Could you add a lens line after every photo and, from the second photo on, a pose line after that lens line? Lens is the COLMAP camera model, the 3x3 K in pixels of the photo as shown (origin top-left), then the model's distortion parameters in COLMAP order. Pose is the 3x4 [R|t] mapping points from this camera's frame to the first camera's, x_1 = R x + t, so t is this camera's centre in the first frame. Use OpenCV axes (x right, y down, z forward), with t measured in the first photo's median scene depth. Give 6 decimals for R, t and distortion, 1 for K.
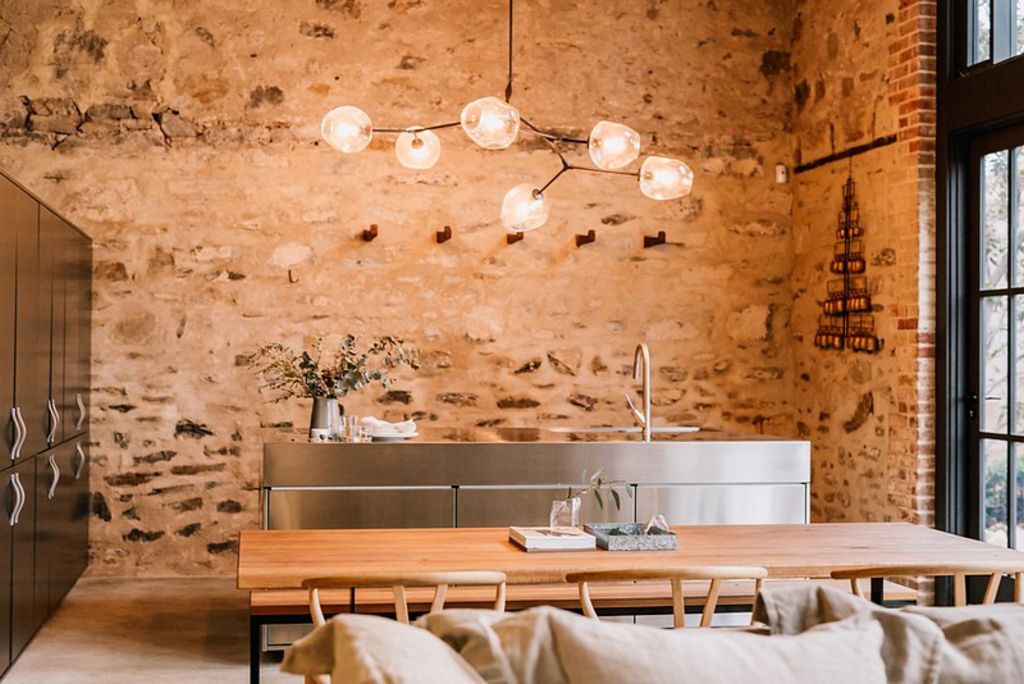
lens RADIAL K [[1405.6, 0, 511.6], [0, 1405.6, 342.5], [0, 0, 1]] dist [-0.001541, 0.000000]
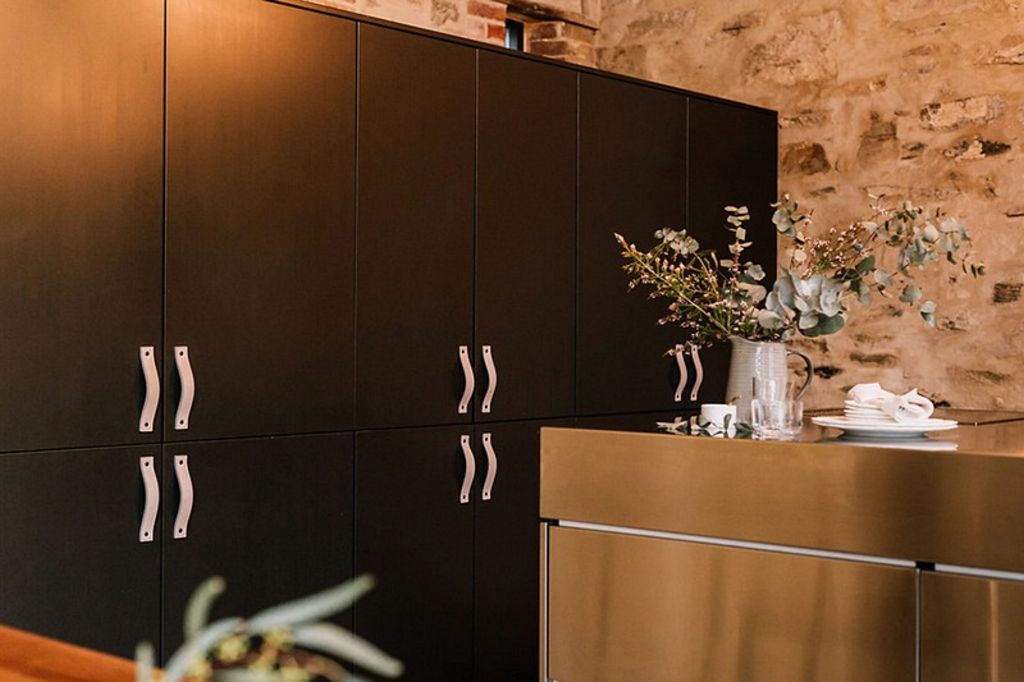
lens RADIAL K [[1405.6, 0, 512.2], [0, 1405.6, 341.2], [0, 0, 1]] dist [-0.001541, 0.000000]
pose [[0.626785, -0.001808, -0.779190, 0.132352], [0.008232, 0.999957, 0.004302, 0.028846], [0.779148, -0.009111, 0.626773, 0.487630]]
